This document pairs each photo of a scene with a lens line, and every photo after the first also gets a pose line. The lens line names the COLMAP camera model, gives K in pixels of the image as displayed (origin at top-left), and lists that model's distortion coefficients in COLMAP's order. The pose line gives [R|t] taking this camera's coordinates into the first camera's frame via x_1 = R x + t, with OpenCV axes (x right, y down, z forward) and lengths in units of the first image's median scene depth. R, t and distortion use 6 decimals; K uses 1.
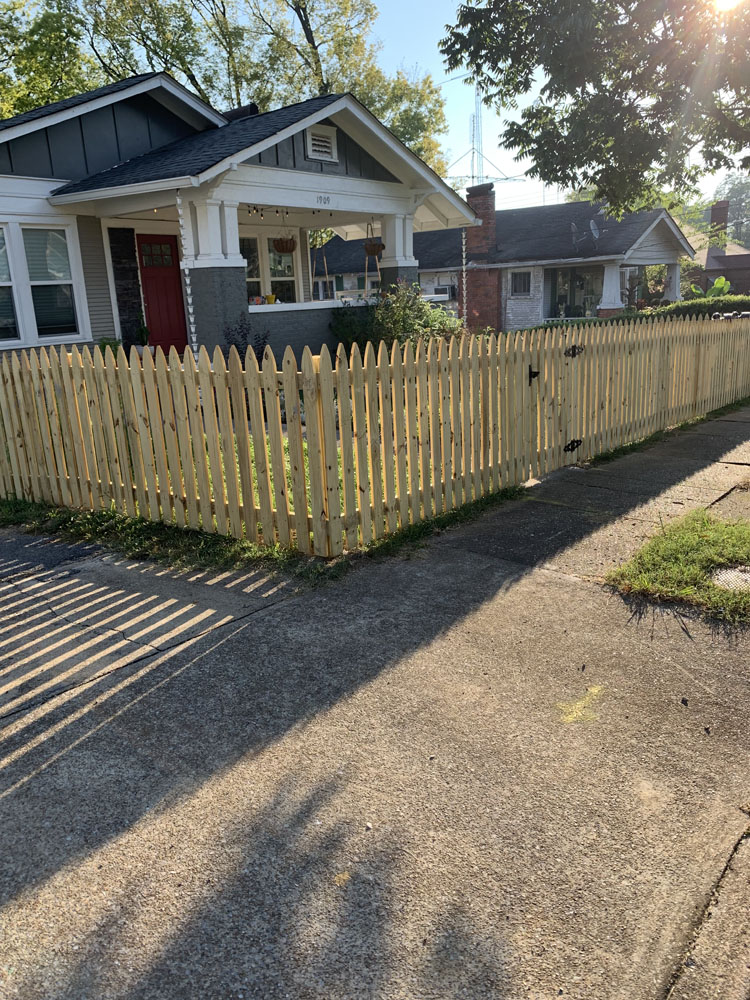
lens RADIAL K [[757.9, 0, 375.0], [0, 757.9, 500.0], [0, 0, 1]] dist [-0.001028, 0.002501]
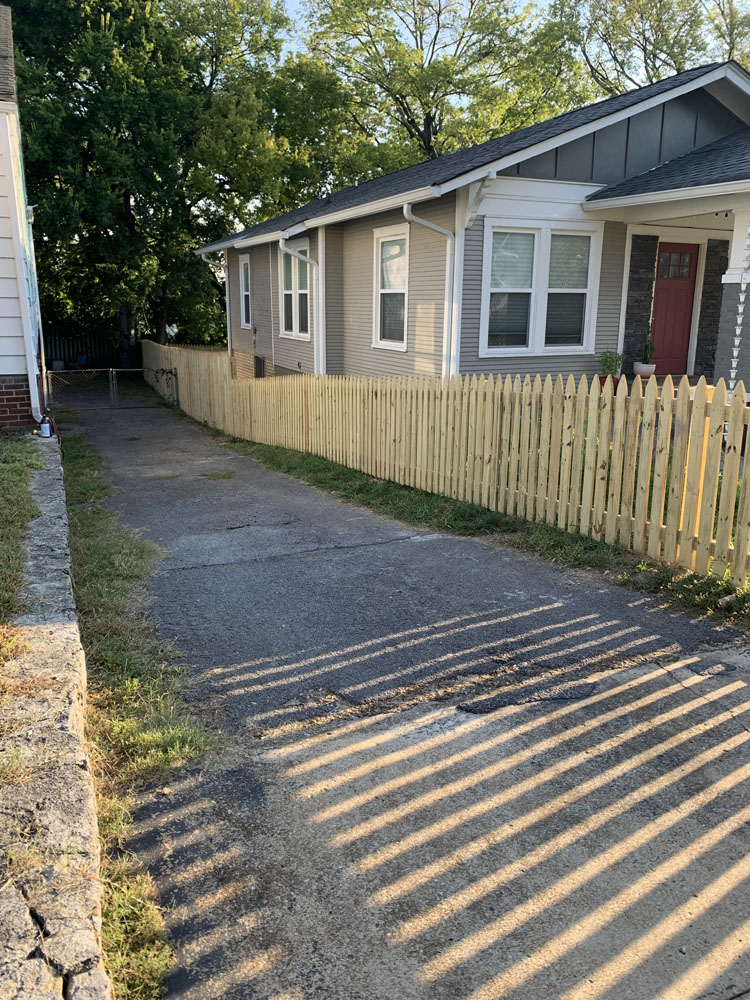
lens RADIAL K [[757.9, 0, 375.0], [0, 757.9, 500.0], [0, 0, 1]] dist [-0.001028, 0.002501]
pose [[0.873588, 0.172753, -0.454973, -0.154738], [-0.175717, 0.983777, 0.036147, -0.016698], [0.453836, 0.048369, 0.889772, 0.043957]]
